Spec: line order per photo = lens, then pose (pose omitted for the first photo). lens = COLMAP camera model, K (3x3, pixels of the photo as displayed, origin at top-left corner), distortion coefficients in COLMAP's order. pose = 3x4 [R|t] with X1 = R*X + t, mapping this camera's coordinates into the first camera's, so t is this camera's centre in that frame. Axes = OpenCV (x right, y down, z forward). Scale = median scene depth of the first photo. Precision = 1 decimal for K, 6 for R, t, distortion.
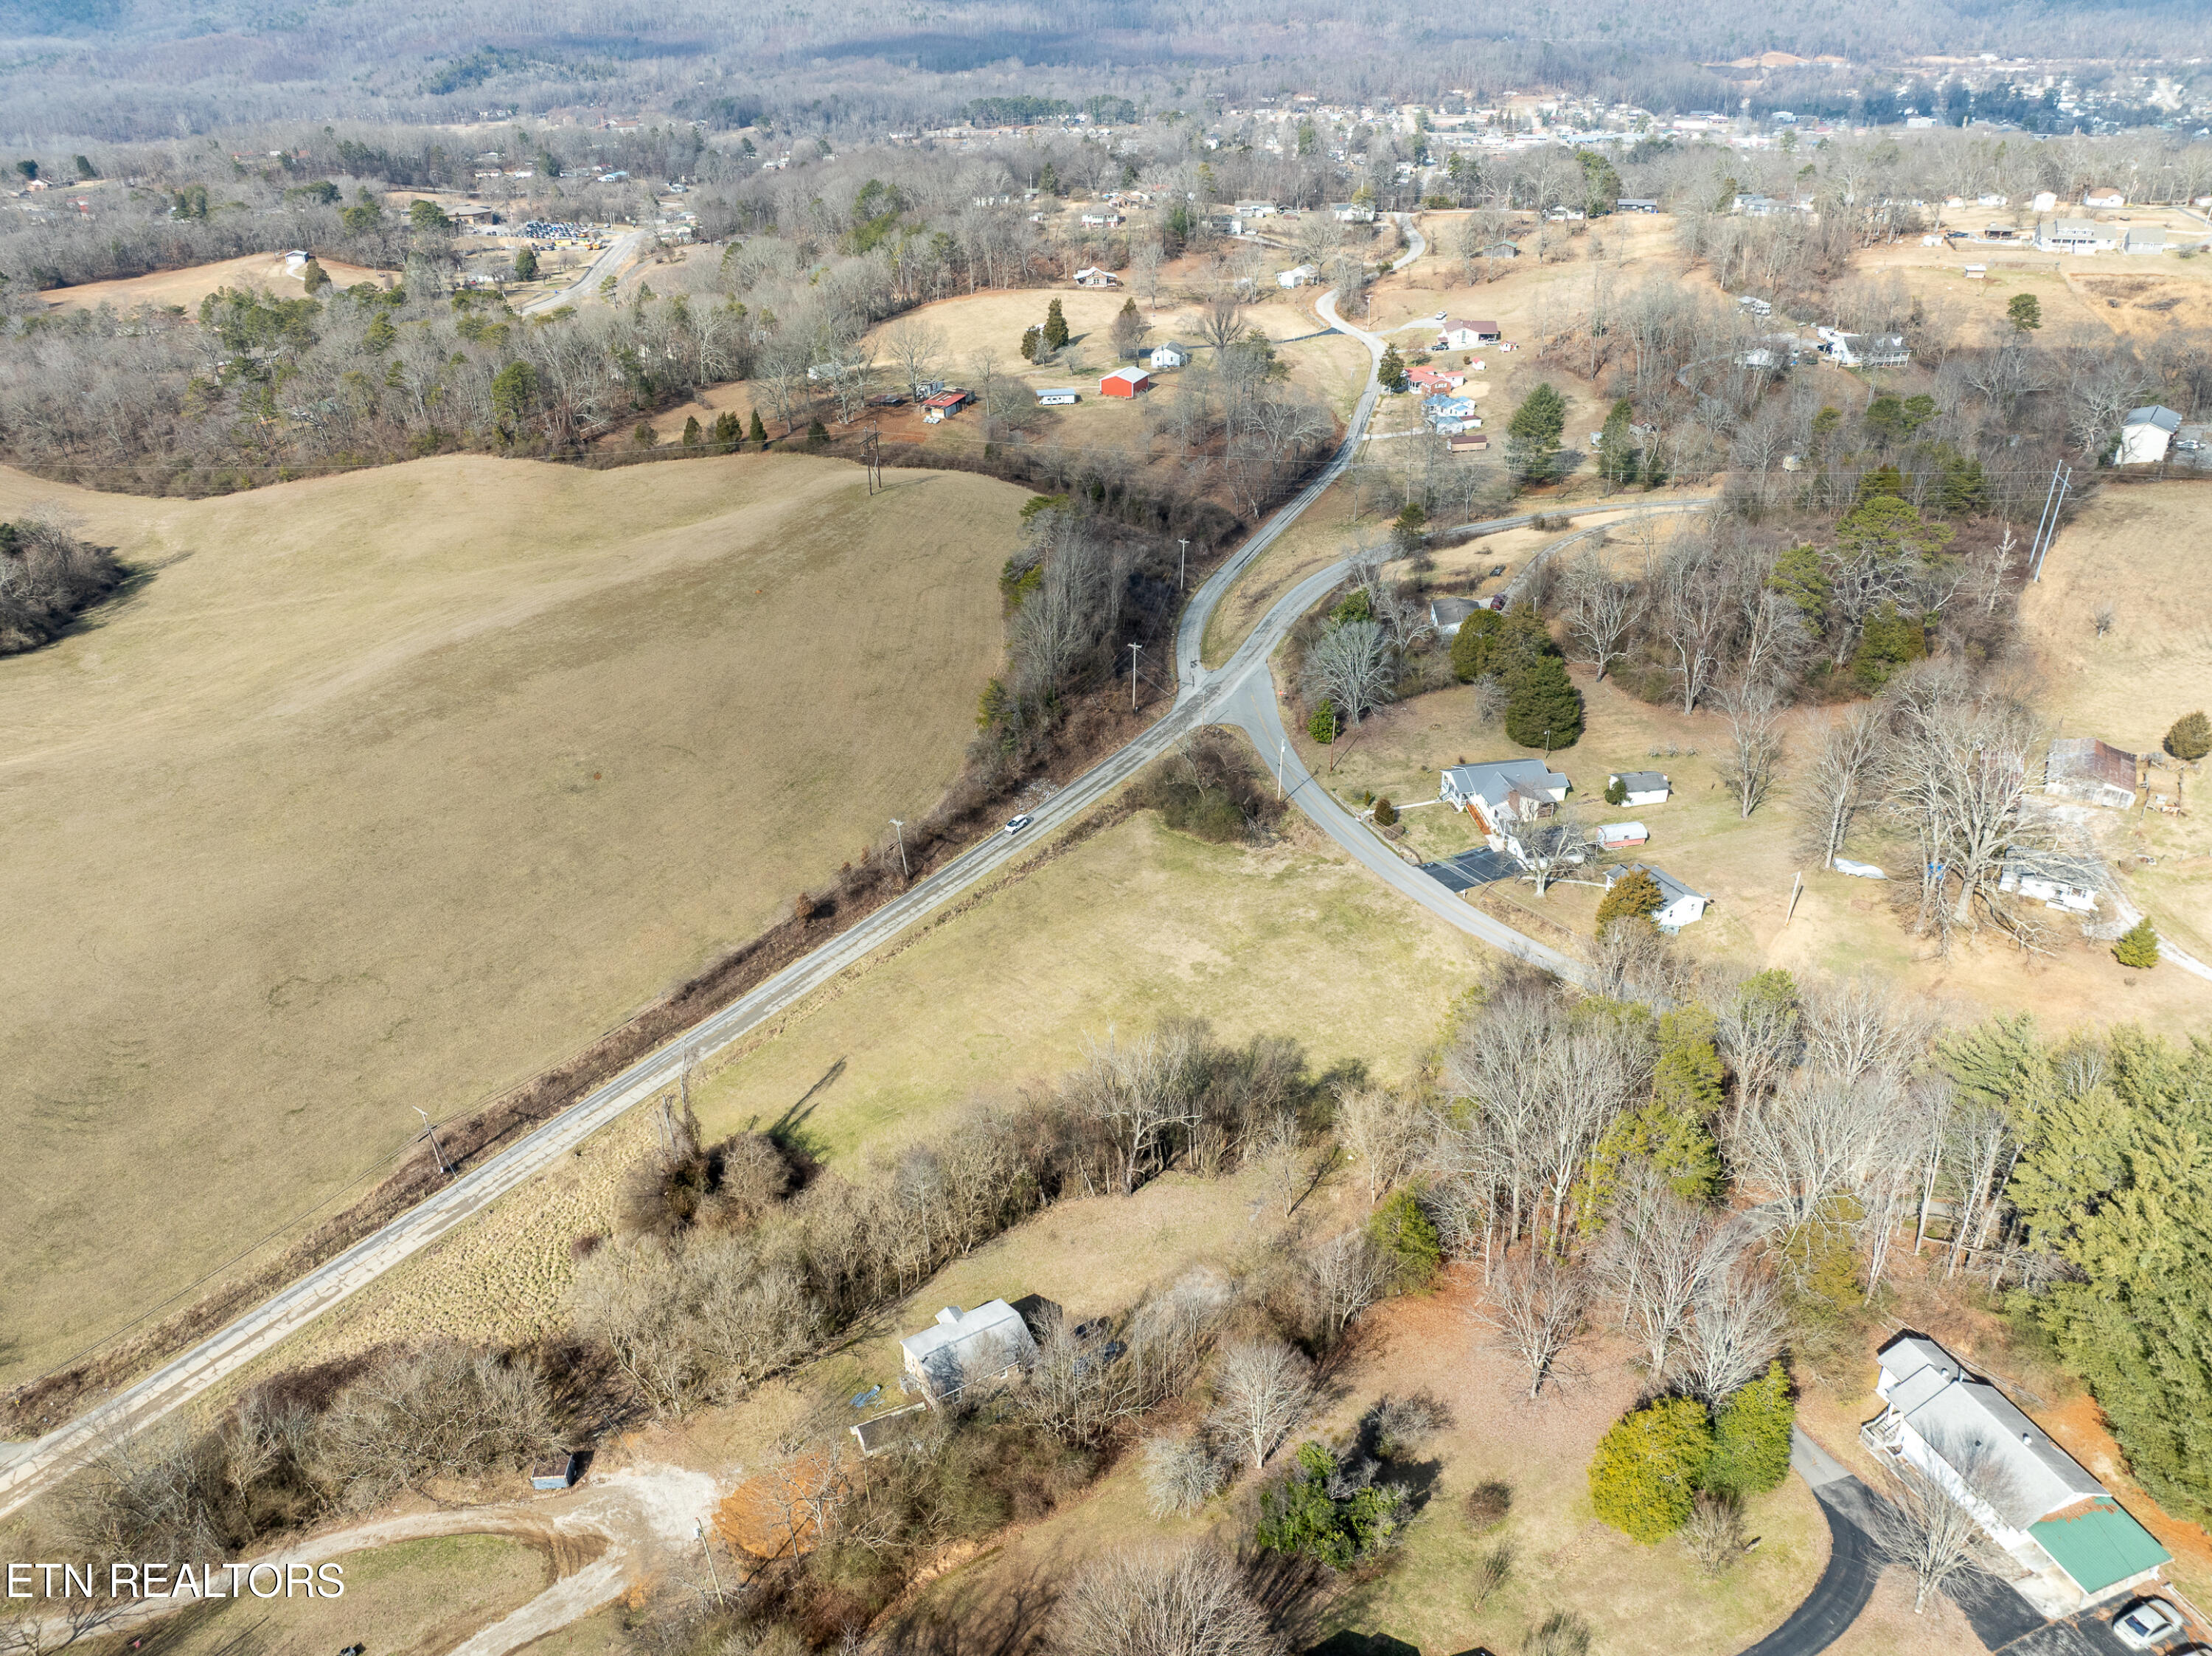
lens RADIAL K [[1569.5, 0, 1114.5], [0, 1569.5, 829.0], [0, 0, 1]] dist [-0.063495, 0.038402]
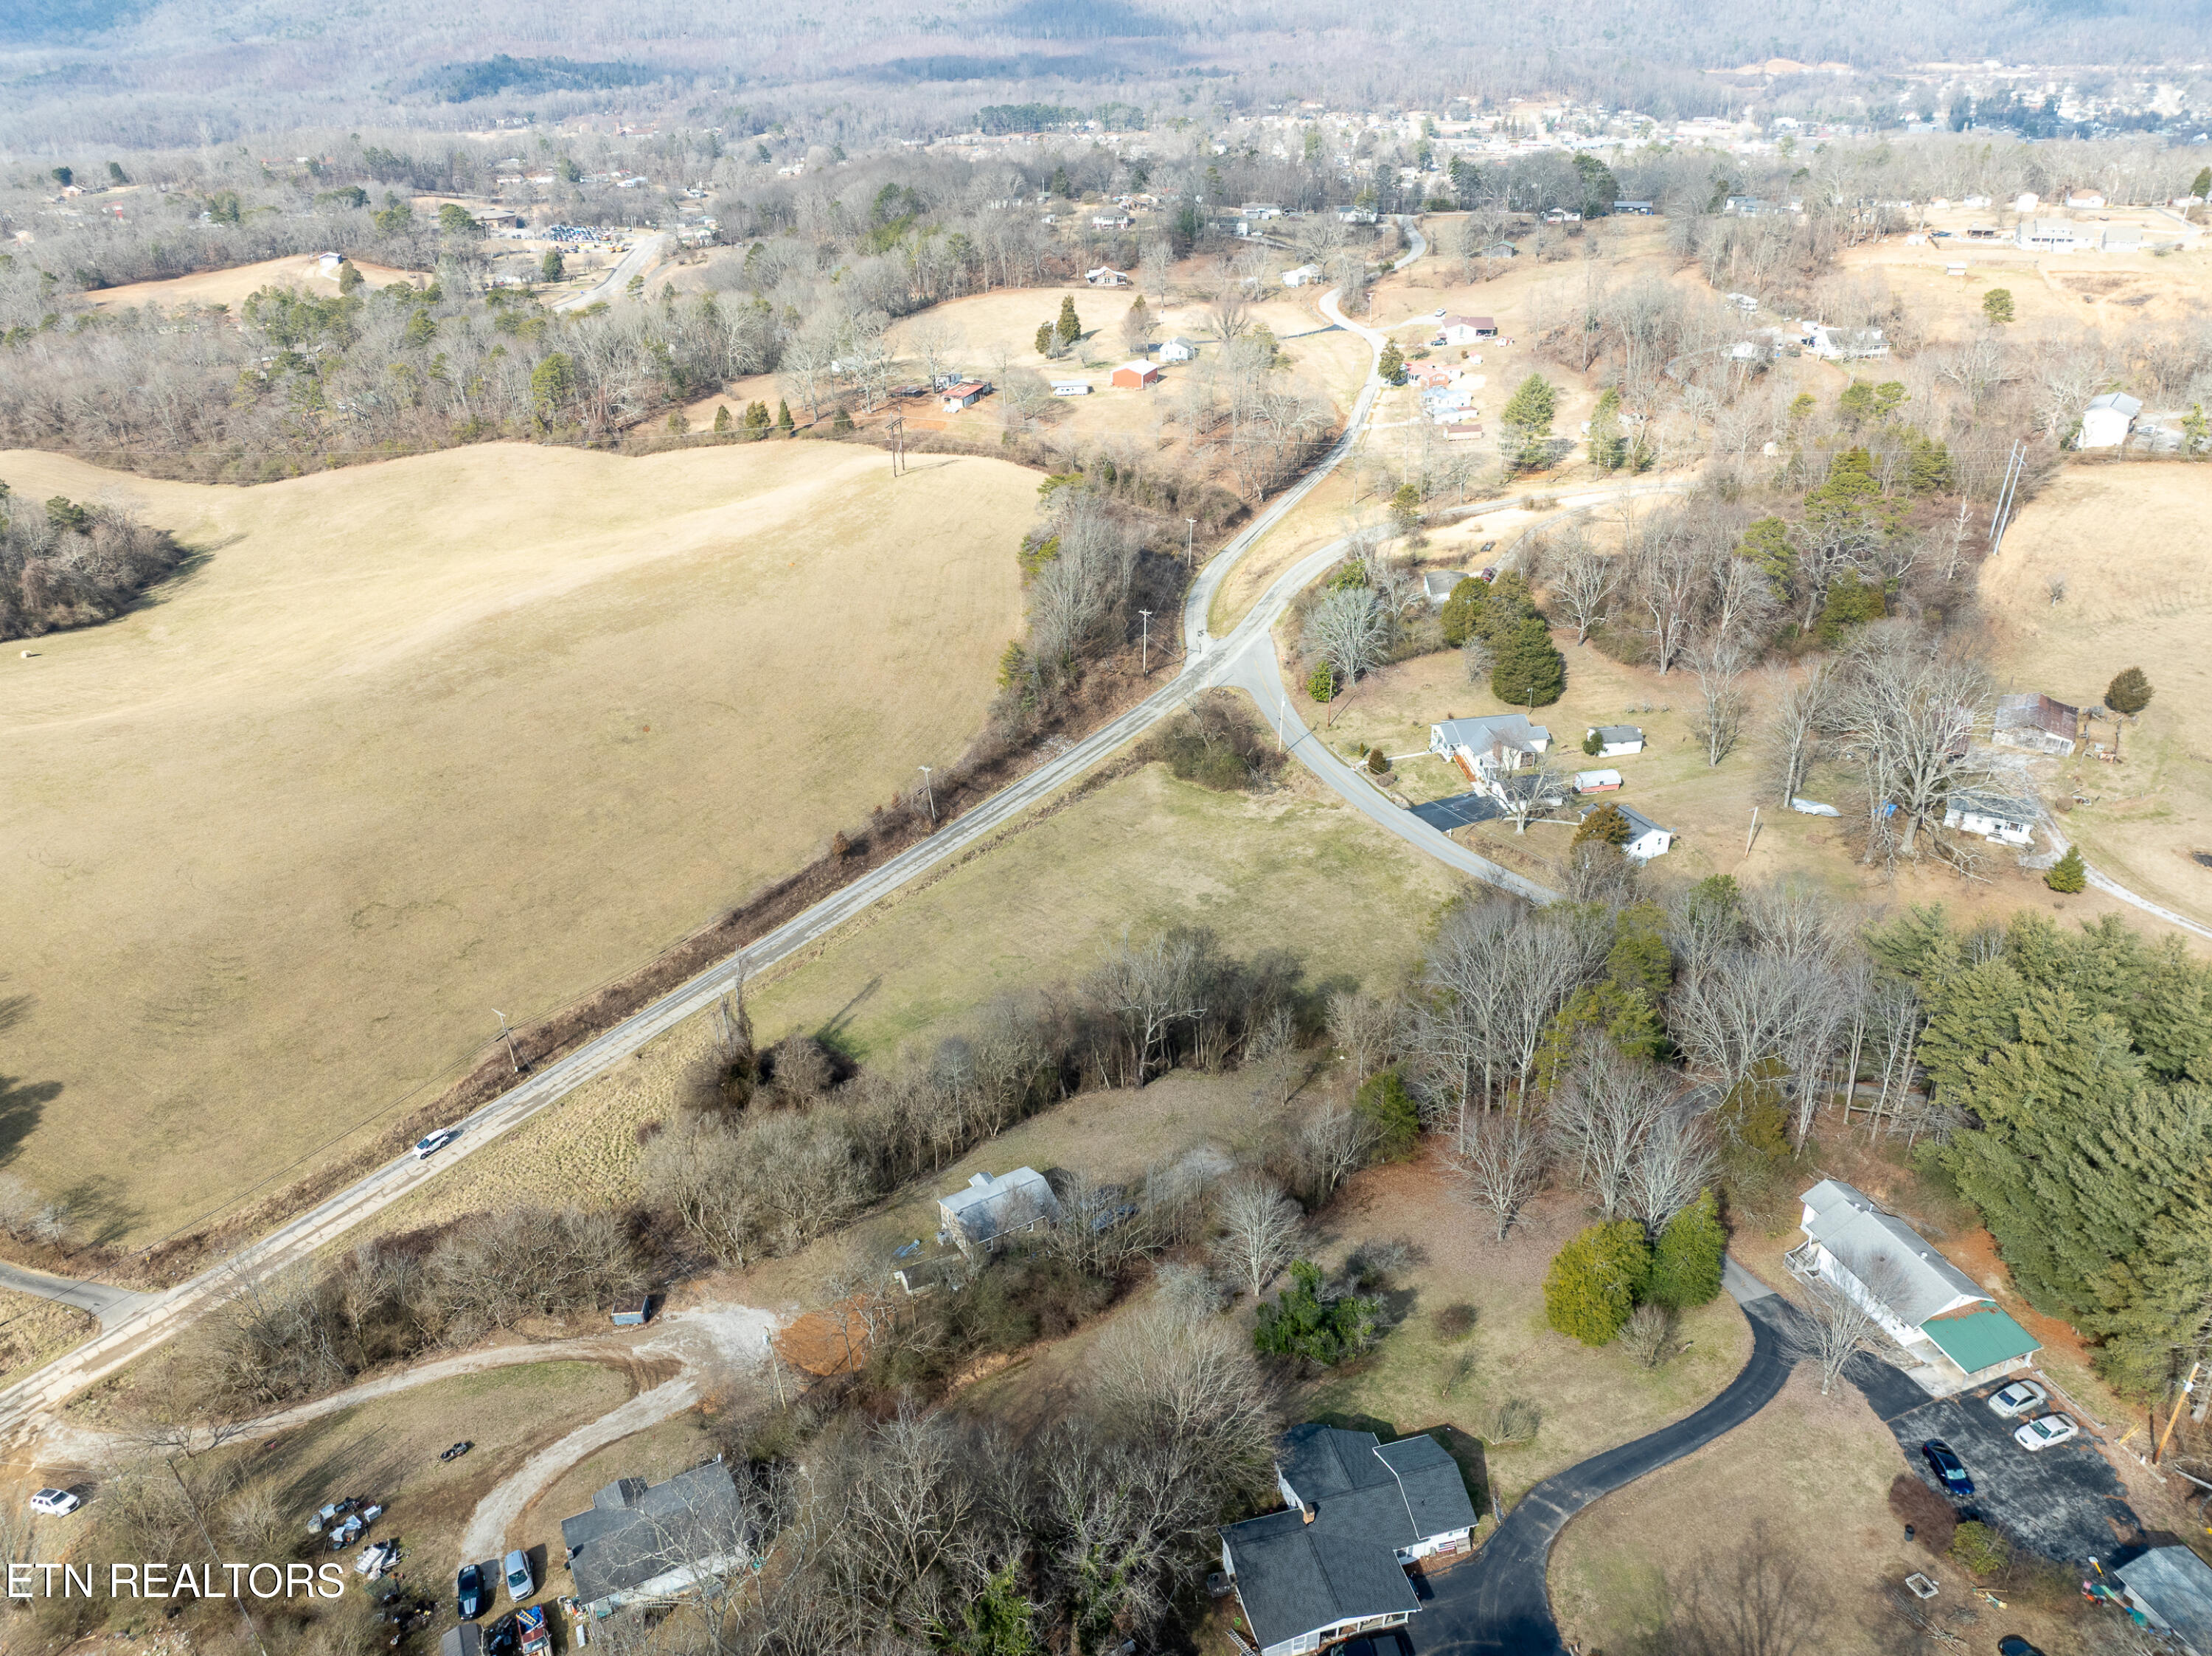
lens RADIAL K [[1569.5, 0, 1114.5], [0, 1569.5, 829.0], [0, 0, 1]] dist [-0.063495, 0.038402]
pose [[0.999987, 0.000880, -0.005047, -0.002688], [-0.000902, 0.999990, -0.004424, 0.037305], [0.005043, 0.004428, 0.999977, -0.070405]]
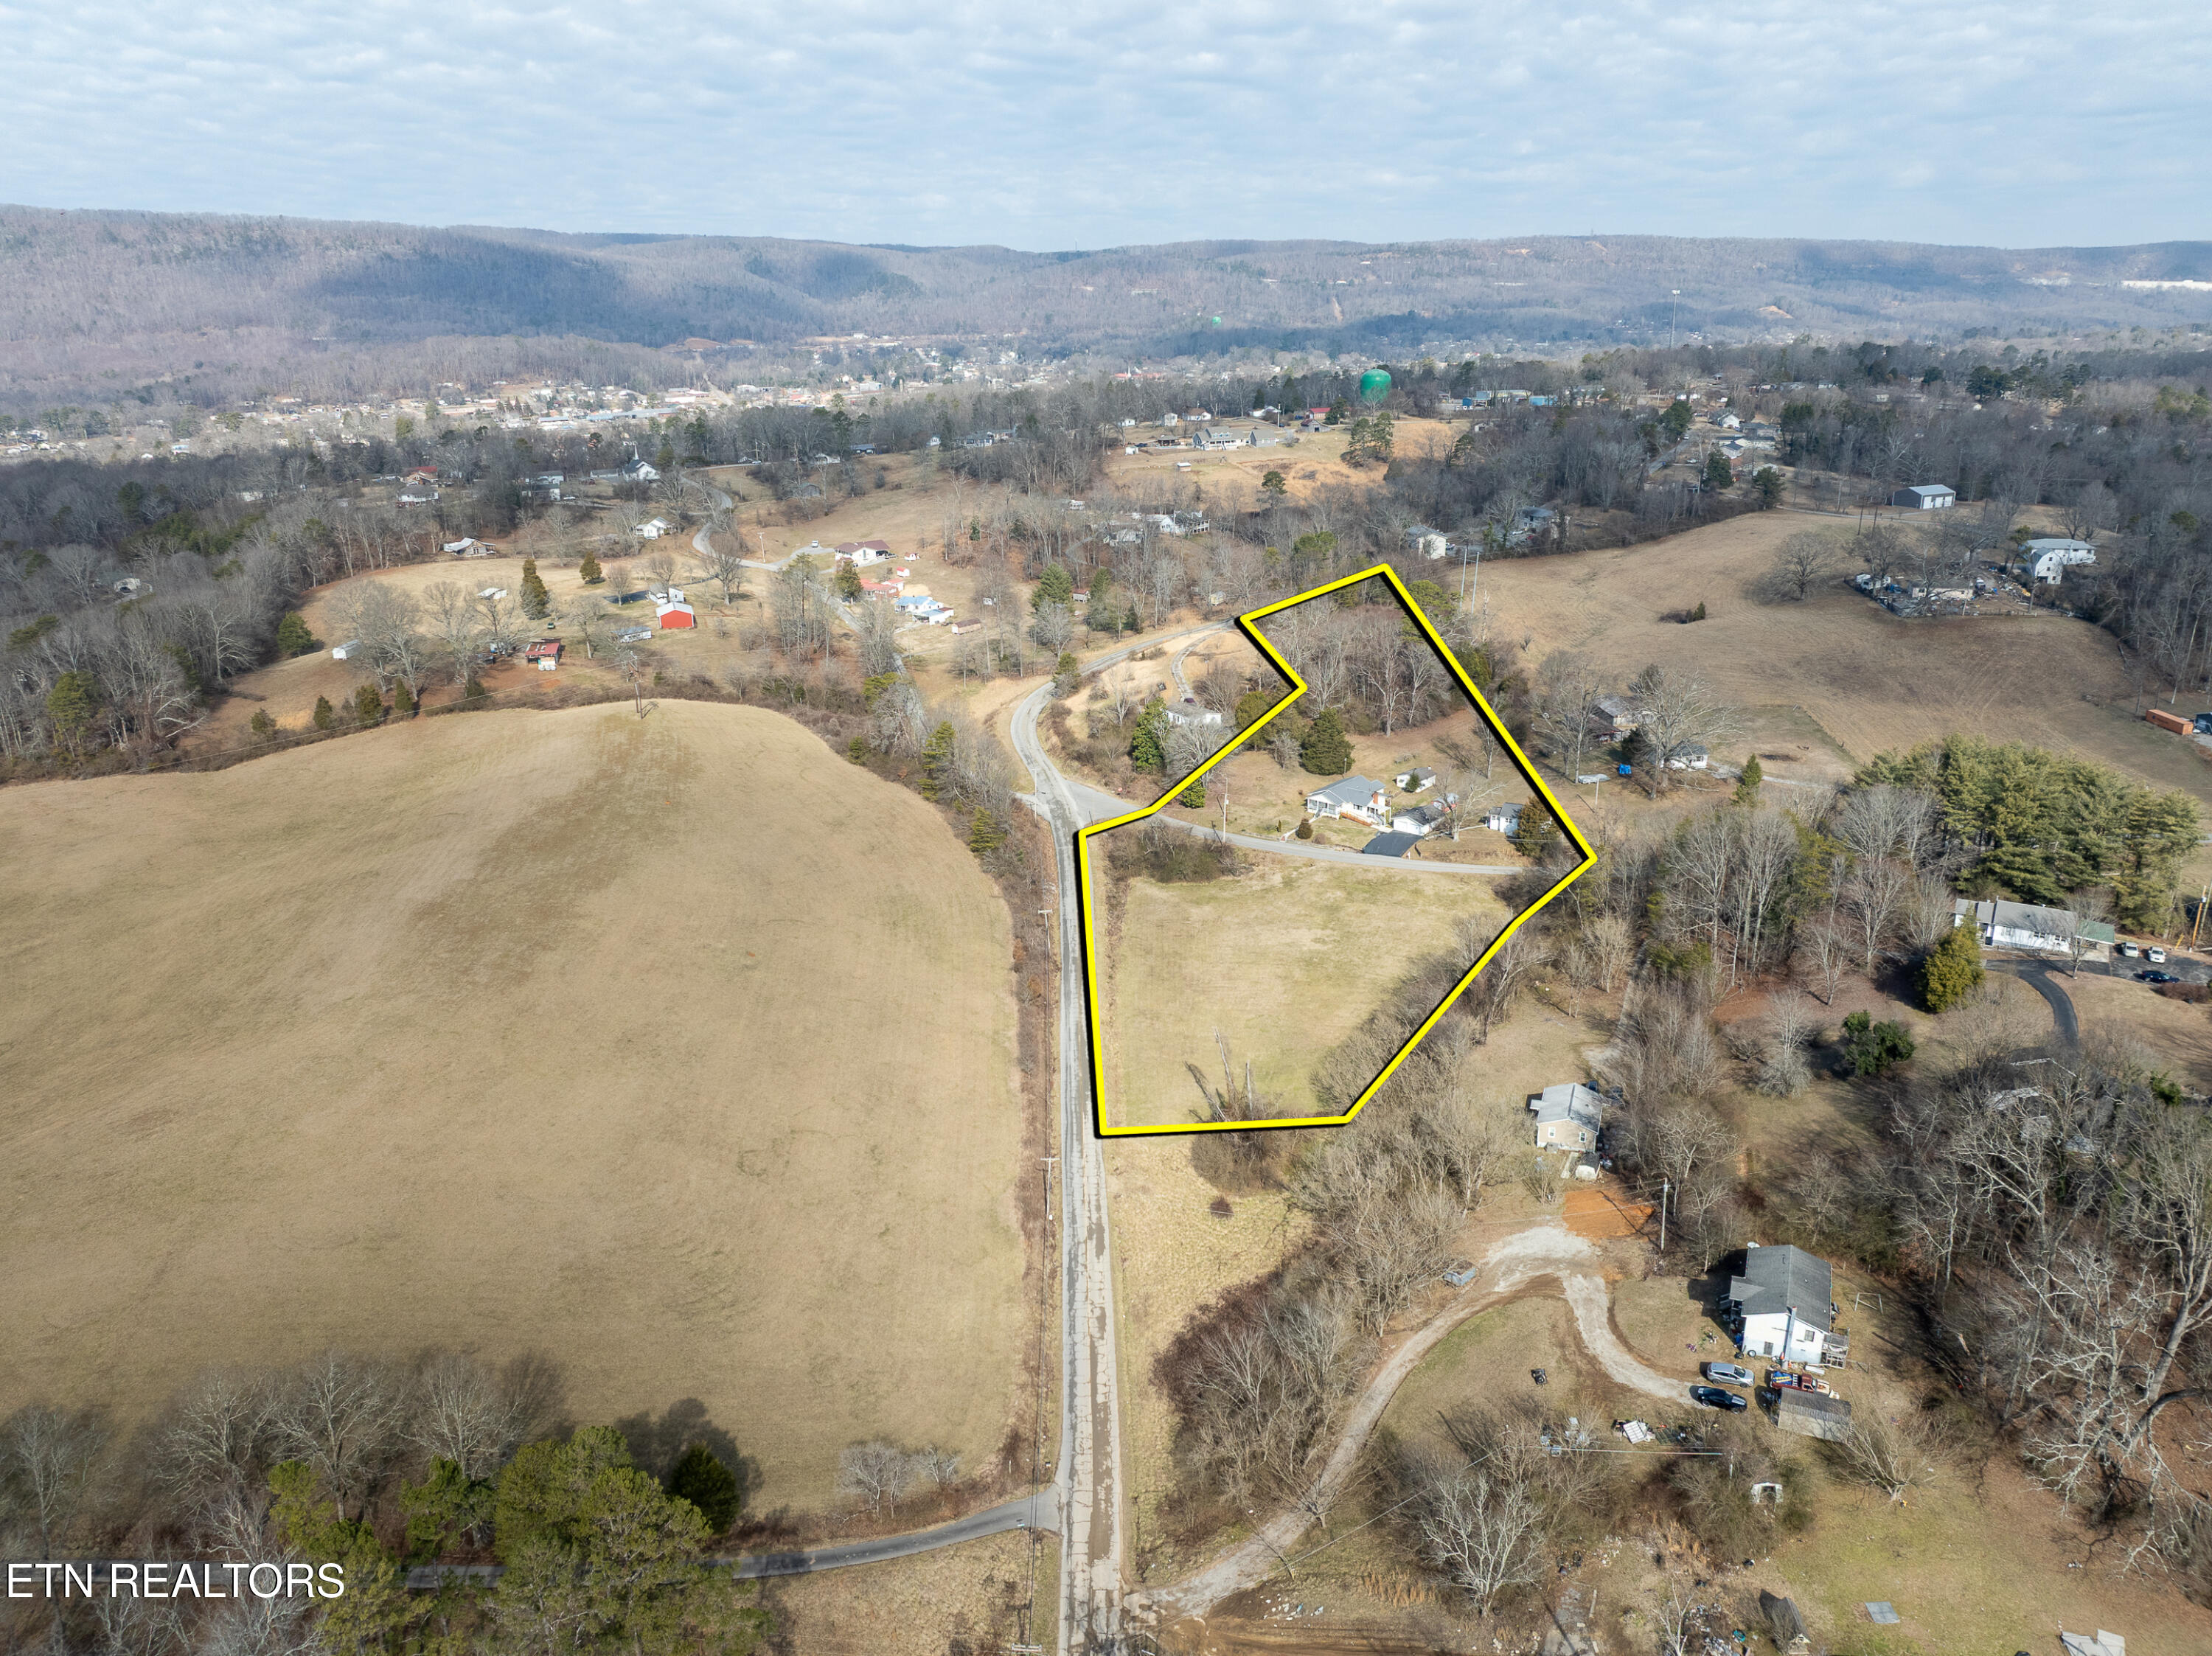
lens RADIAL K [[1563.2, 0, 1112.7], [0, 1563.2, 823.6], [0, 0, 1]] dist [-0.036357, -0.005874]
pose [[0.781625, -0.203168, 0.589734, -0.699706], [0.299449, 0.951610, -0.069049, 0.026556], [-0.547168, 0.230566, 0.804641, -0.004206]]
